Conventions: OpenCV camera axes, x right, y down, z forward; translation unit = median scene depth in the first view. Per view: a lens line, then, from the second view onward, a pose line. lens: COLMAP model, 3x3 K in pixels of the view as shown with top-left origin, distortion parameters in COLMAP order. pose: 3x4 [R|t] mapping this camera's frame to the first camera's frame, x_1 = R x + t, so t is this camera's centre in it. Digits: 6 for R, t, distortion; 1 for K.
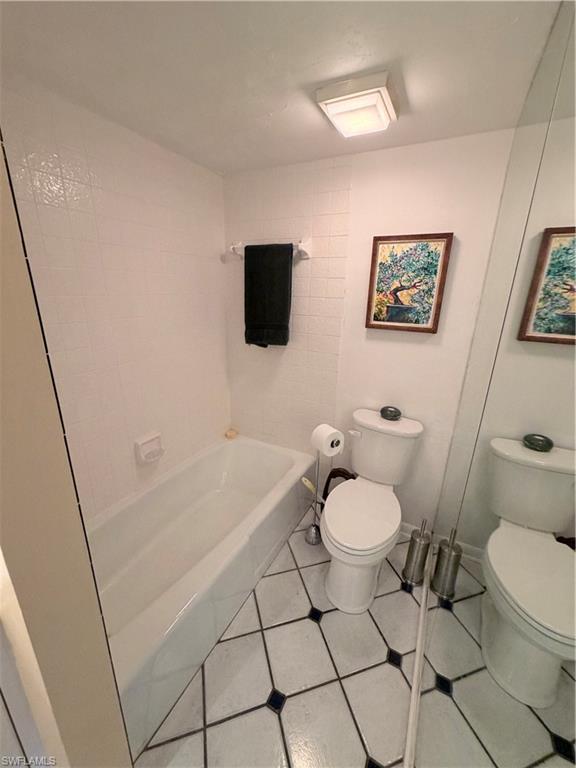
lens RADIAL K [[307.3, 0, 288.1], [0, 307.3, 382.4], [0, 0, 1]] dist [-0.002466, 0.000742]
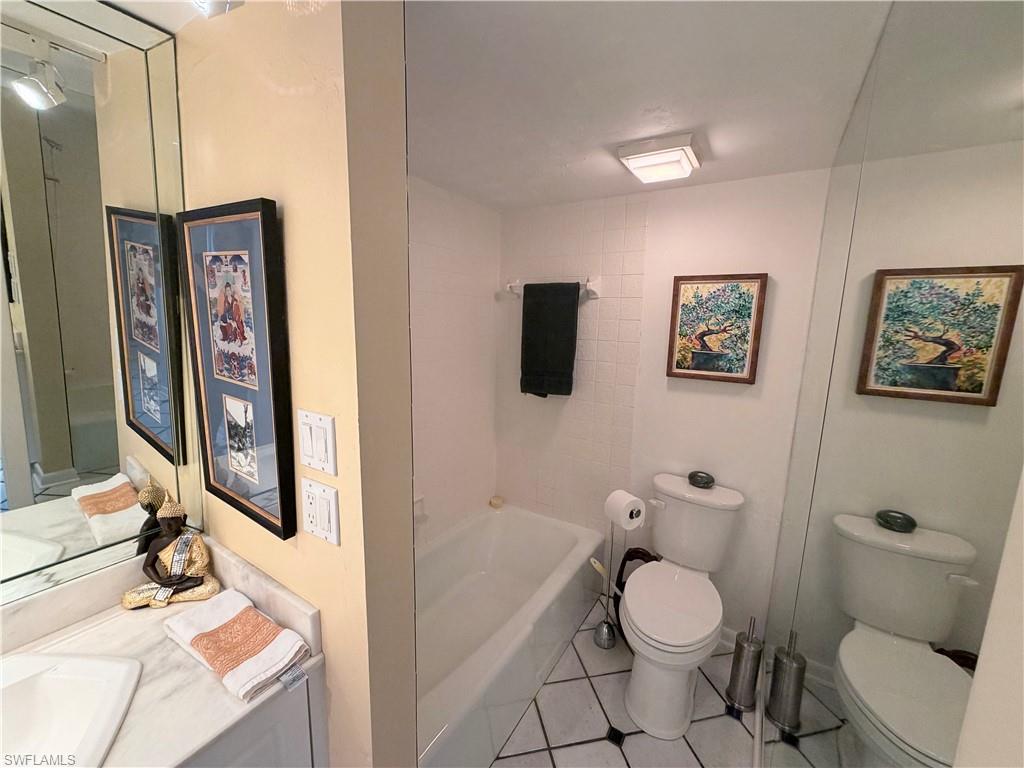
lens RADIAL K [[409.8, 0, 507.9], [0, 409.8, 383.7], [0, 0, 1]] dist [-0.002466, 0.000742]
pose [[0.996121, 0.011297, -0.087263, -0.097779], [-0.023466, 0.989913, -0.139719, 0.013164], [0.084804, 0.141225, 0.986339, -0.174591]]
